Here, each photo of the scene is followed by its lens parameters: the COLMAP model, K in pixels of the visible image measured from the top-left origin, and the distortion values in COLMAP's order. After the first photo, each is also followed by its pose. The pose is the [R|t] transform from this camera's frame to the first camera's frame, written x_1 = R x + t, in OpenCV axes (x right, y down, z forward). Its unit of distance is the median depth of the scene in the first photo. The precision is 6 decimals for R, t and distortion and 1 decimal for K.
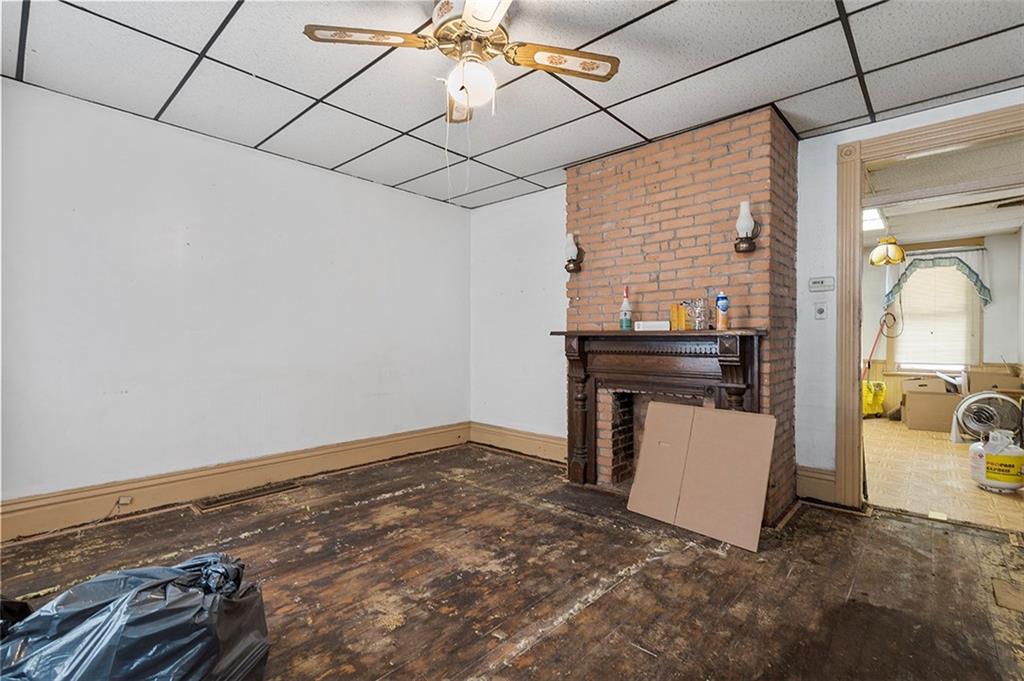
lens RADIAL K [[475.0, 0, 494.4], [0, 475.0, 337.8], [0, 0, 1]] dist [-0.010696, 0.004632]
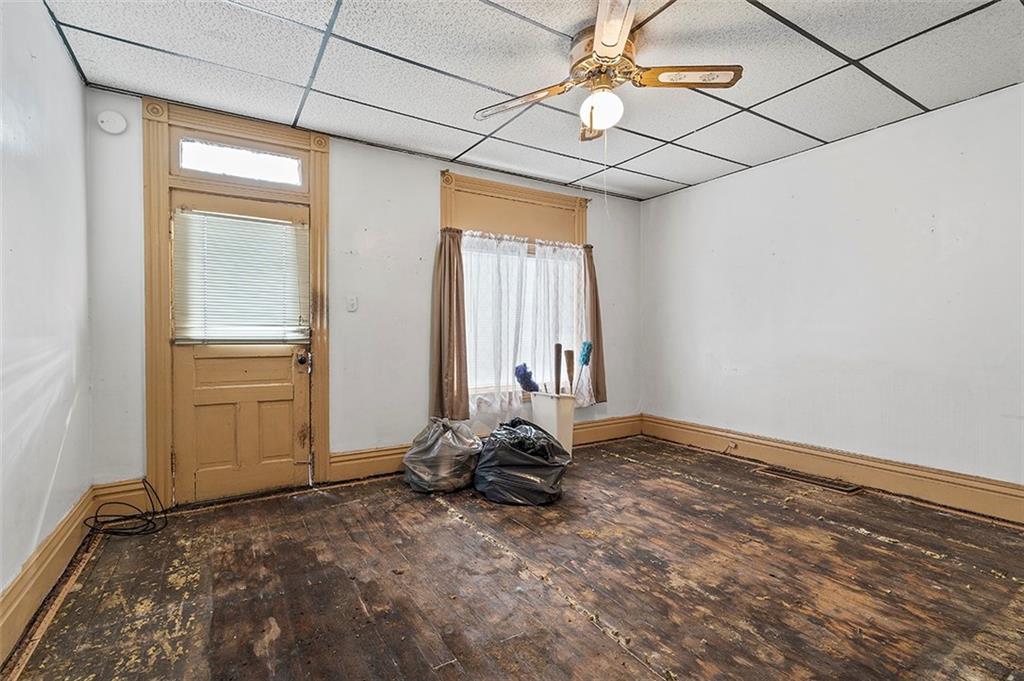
lens RADIAL K [[475.0, 0, 522.4], [0, 475.0, 341.4], [0, 0, 1]] dist [-0.010696, 0.004632]
pose [[-0.255866, 0.015325, -0.966591, 0.723499], [0.006642, 0.999879, 0.014095, 0.008064], [0.966689, -0.002813, -0.255937, 0.725685]]
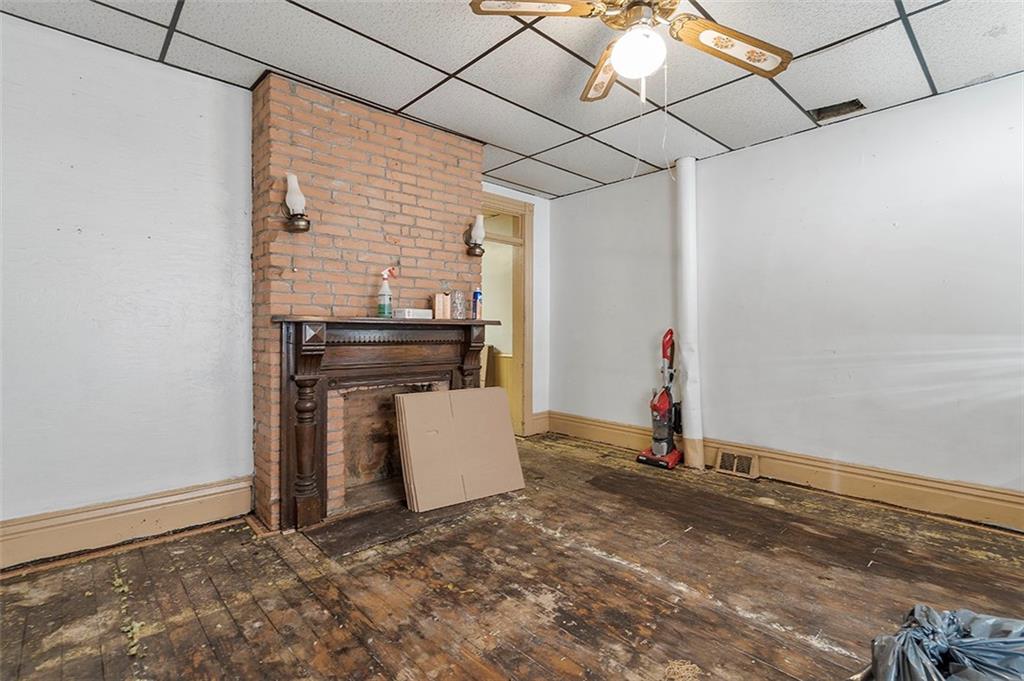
lens RADIAL K [[475.0, 0, 535.6], [0, 475.0, 332.6], [0, 0, 1]] dist [-0.010696, 0.004632]
pose [[0.035573, -0.008035, 0.999335, -0.644763], [-0.007565, 0.999937, 0.008309, 0.003143], [-0.999338, -0.007855, 0.035510, 0.761658]]
